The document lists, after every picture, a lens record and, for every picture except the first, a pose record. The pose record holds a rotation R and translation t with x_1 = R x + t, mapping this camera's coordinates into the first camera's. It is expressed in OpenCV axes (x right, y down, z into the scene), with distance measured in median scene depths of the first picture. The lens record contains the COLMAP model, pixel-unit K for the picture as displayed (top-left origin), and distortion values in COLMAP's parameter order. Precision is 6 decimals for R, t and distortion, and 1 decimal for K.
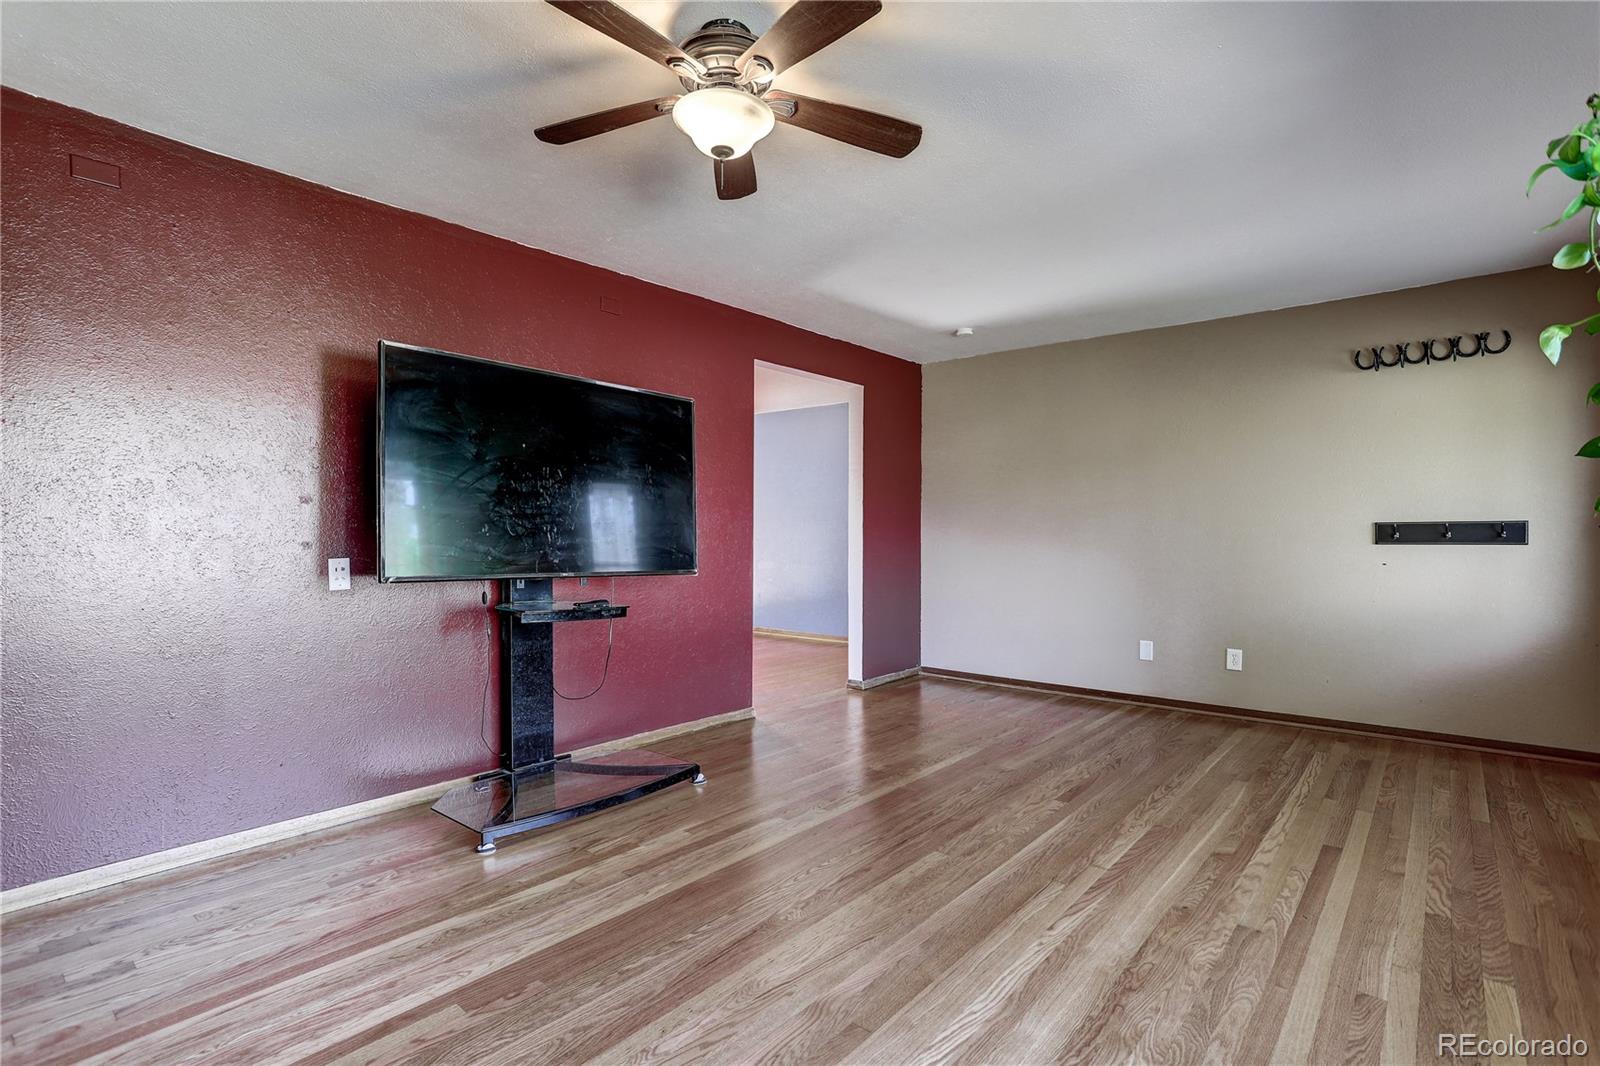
lens RADIAL K [[785.4, 0, 785.1], [0, 785.4, 538.3], [0, 0, 1]] dist [-0.047540, 0.021990]
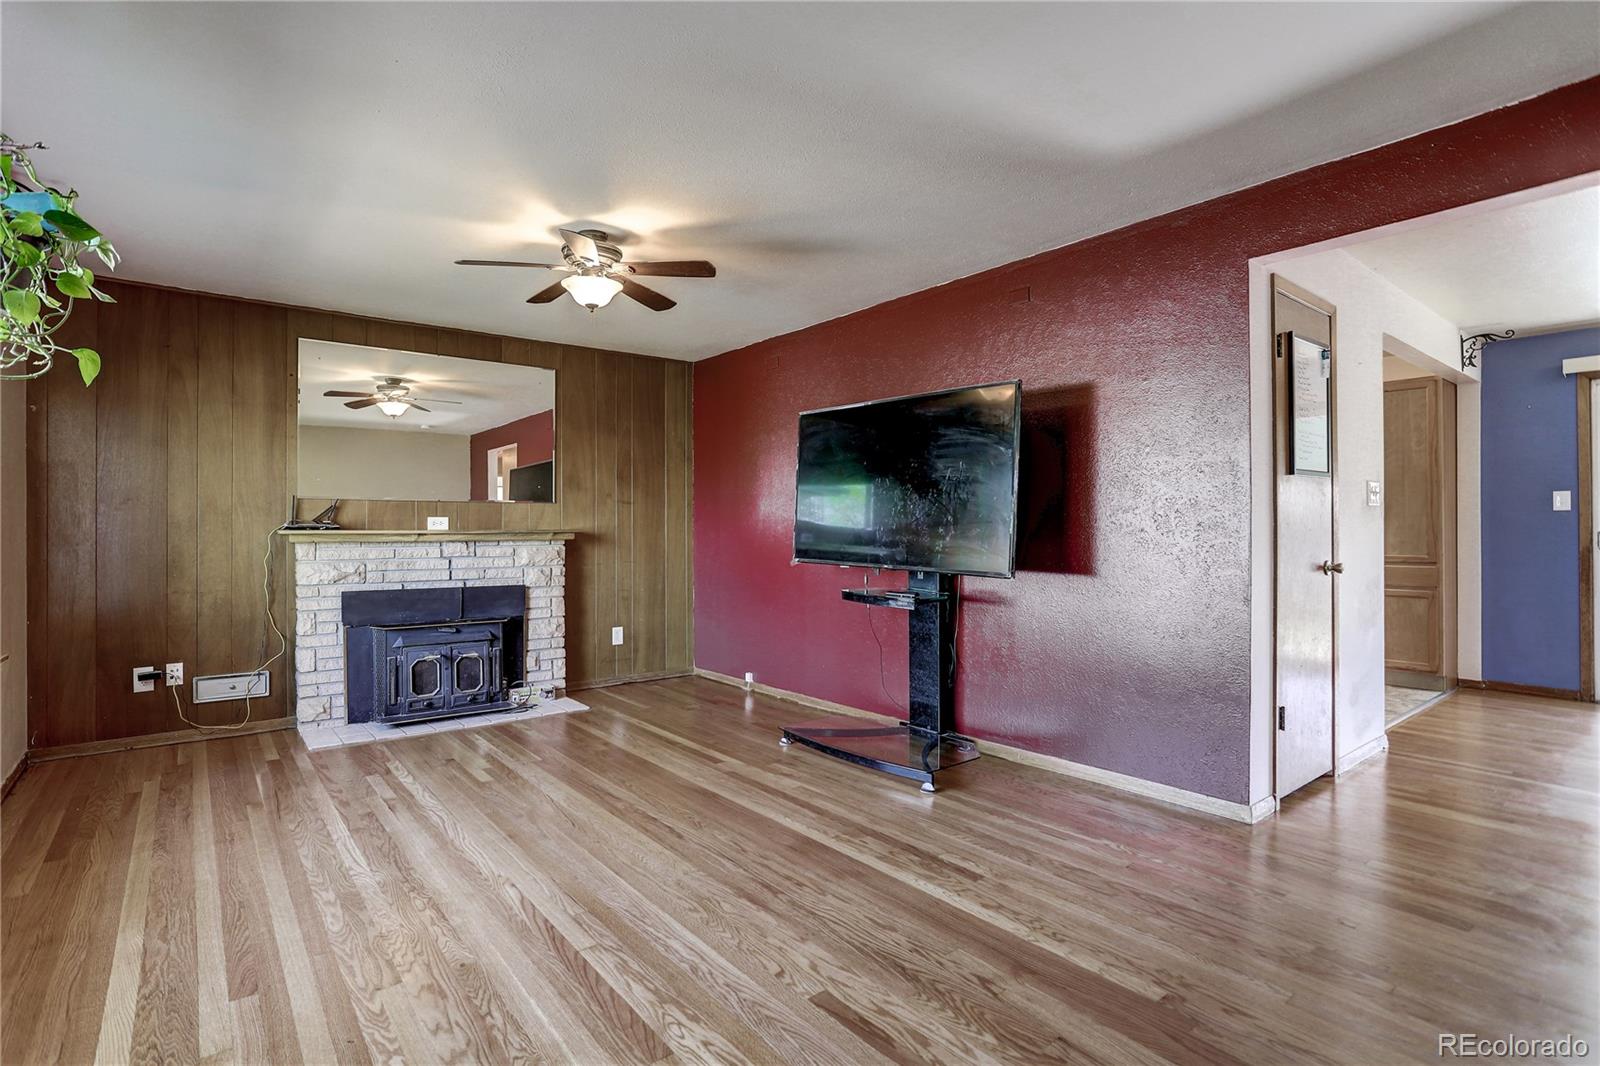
lens RADIAL K [[785.4, 0, 790.2], [0, 785.4, 530.3], [0, 0, 1]] dist [-0.047540, 0.021990]
pose [[-0.192414, 0.000161, -0.981314, 0.878271], [-0.004305, 0.999990, 0.001008, -0.010573], [0.981304, 0.004418, -0.192412, 1.030279]]
